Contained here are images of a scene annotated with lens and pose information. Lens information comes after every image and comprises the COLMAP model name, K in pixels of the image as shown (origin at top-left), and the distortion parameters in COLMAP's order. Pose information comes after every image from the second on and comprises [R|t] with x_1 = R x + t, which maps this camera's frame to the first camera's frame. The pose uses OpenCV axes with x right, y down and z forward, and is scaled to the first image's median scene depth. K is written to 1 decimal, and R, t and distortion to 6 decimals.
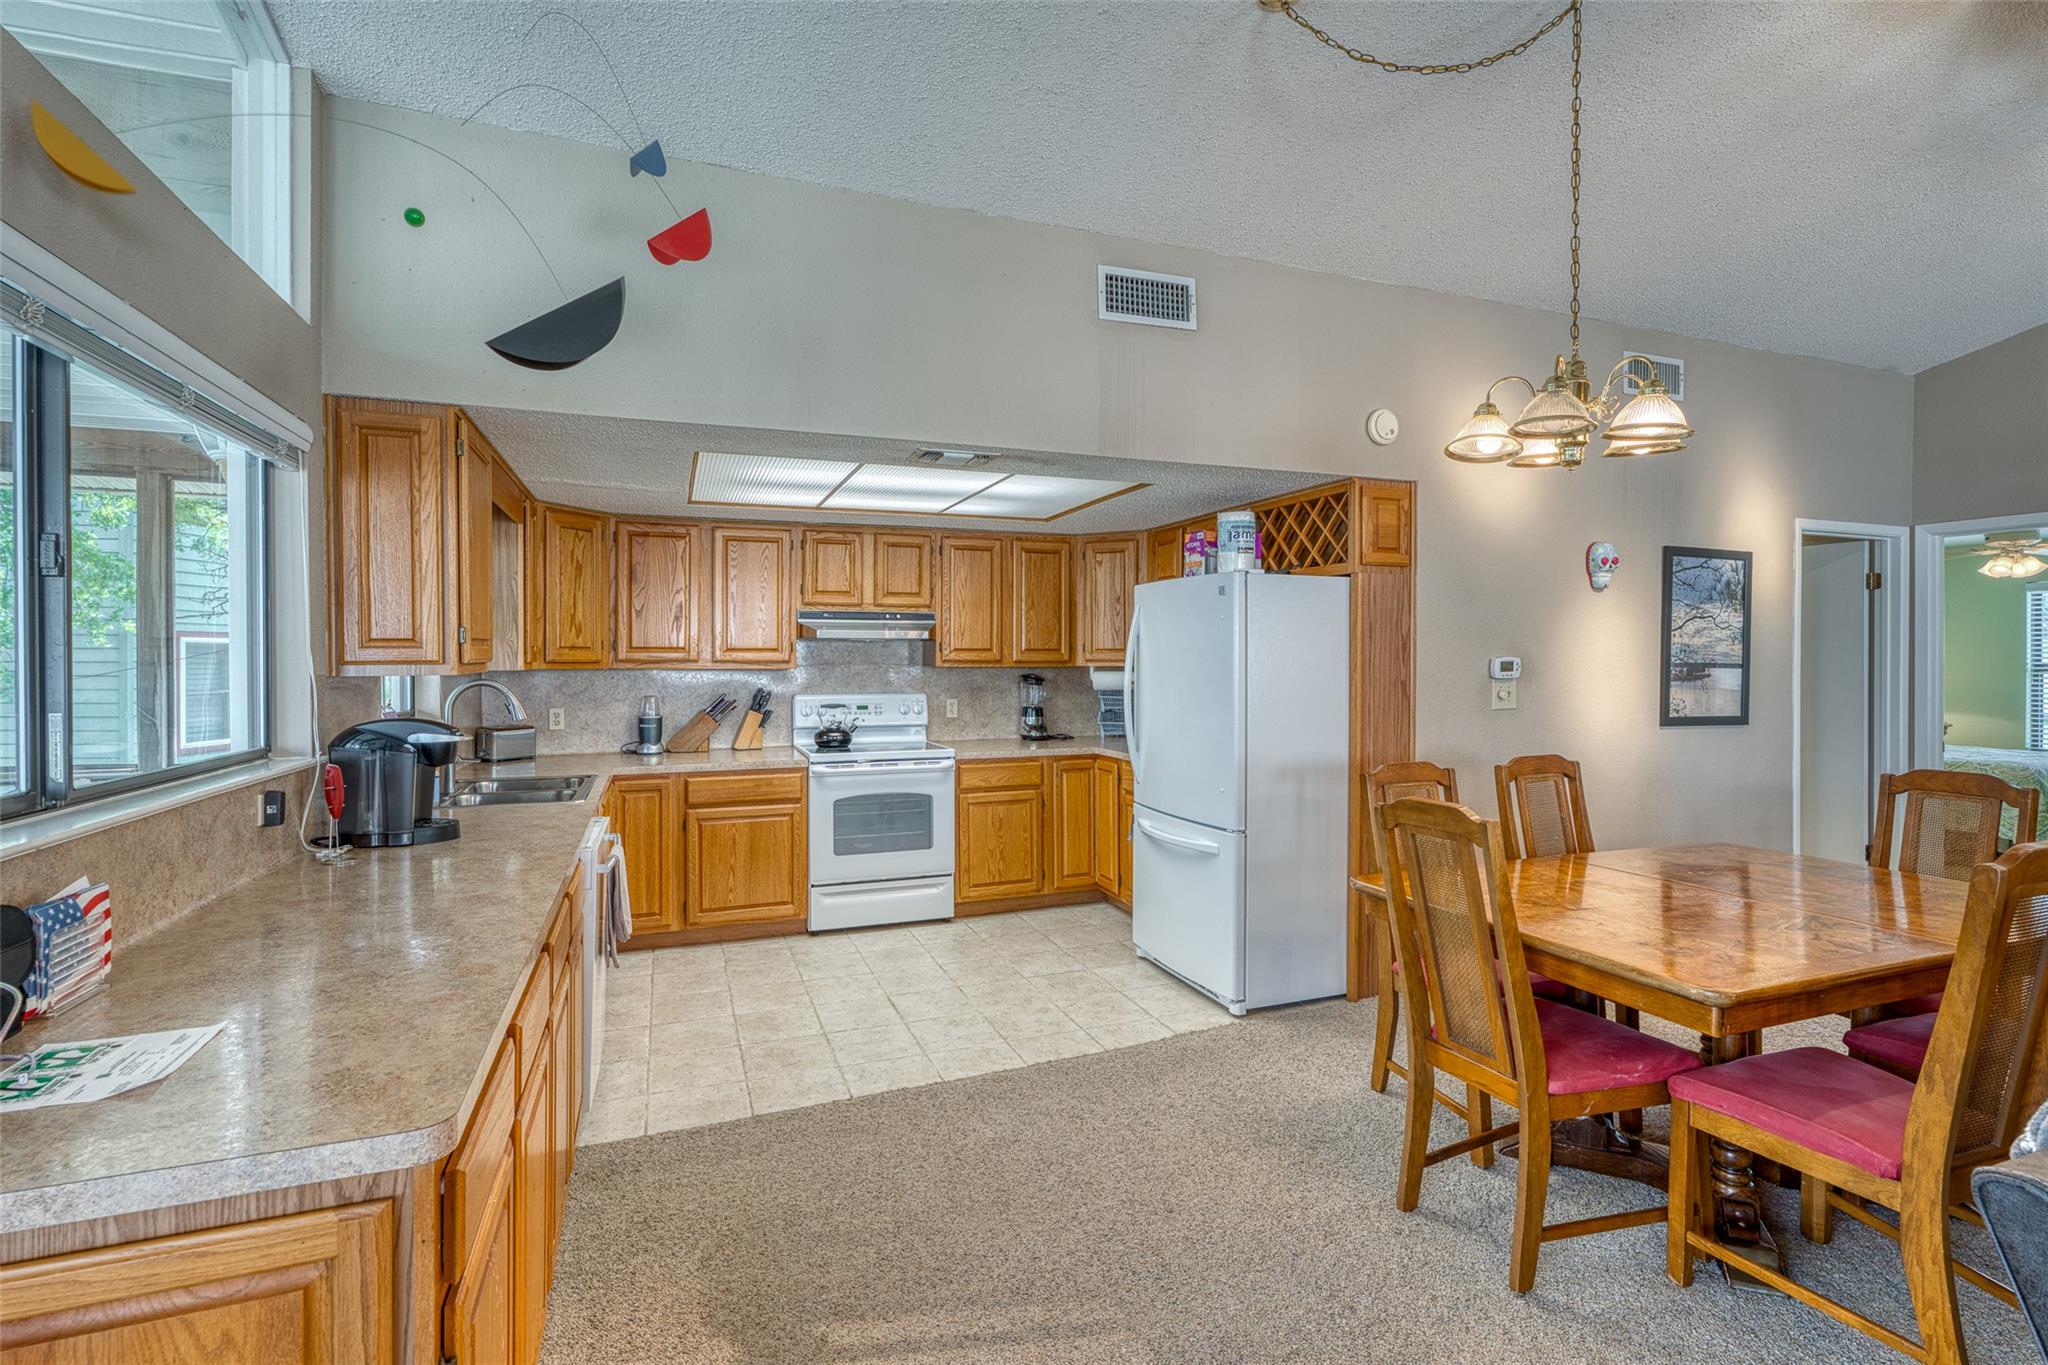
lens RADIAL K [[952.5, 0, 1023.9], [0, 952.5, 659.3], [0, 0, 1]] dist [0.013618, 0.000798]
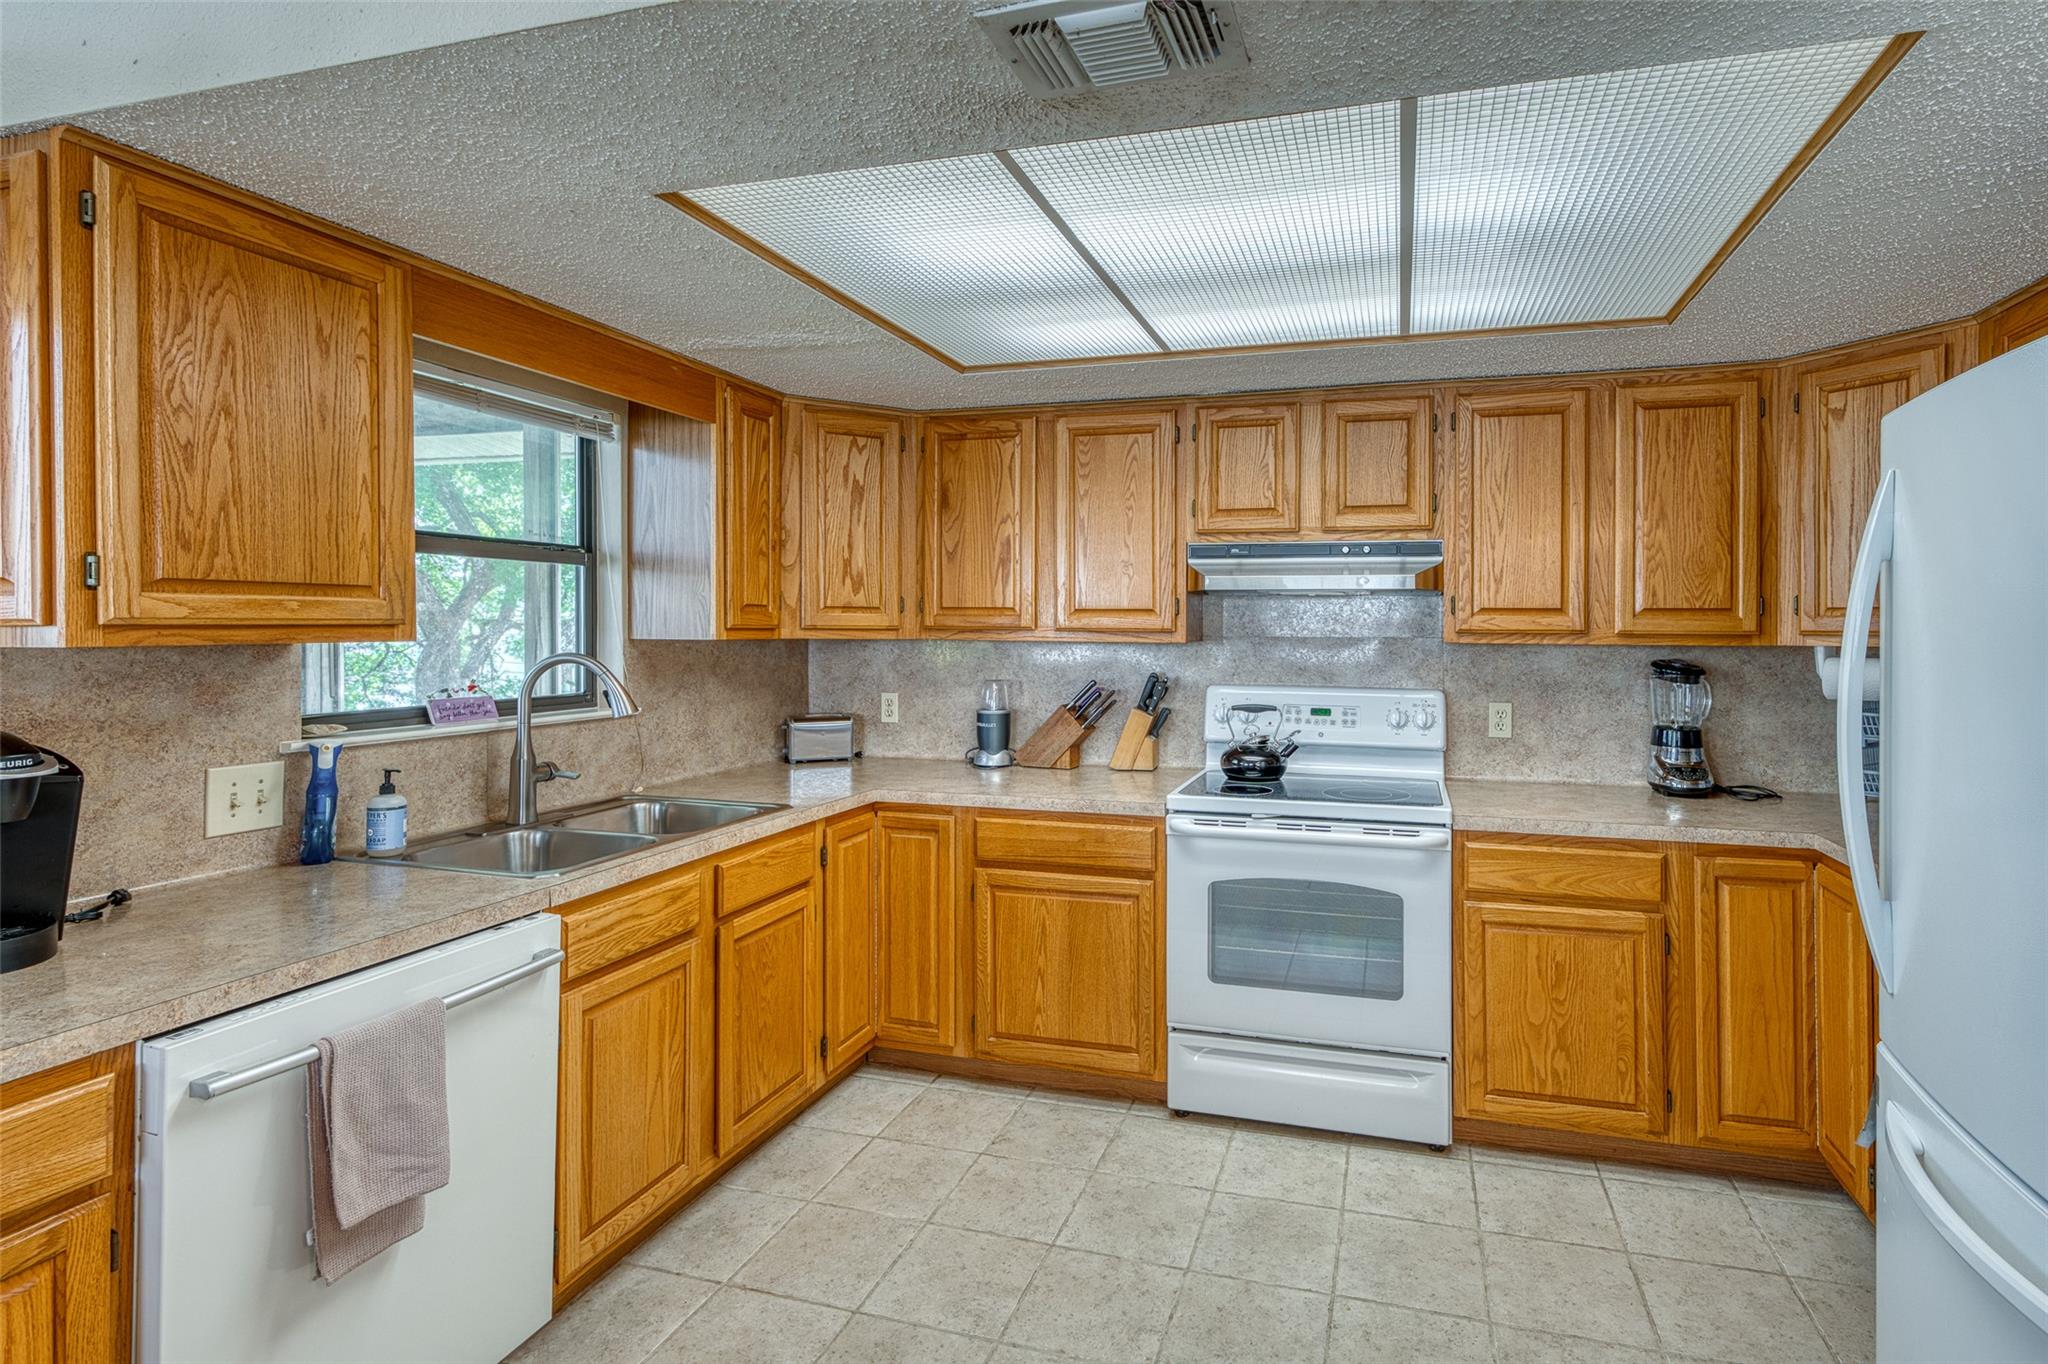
lens RADIAL K [[1072.4, 0, 1026.0], [0, 1072.4, 626.5], [0, 0, 1]] dist [0.000054, 0.001675]
pose [[0.803945, 0.004481, -0.594687, 0.078707], [-0.006479, 0.999978, -0.001223, 0.001069], [0.594668, 0.004836, 0.803956, 0.405046]]
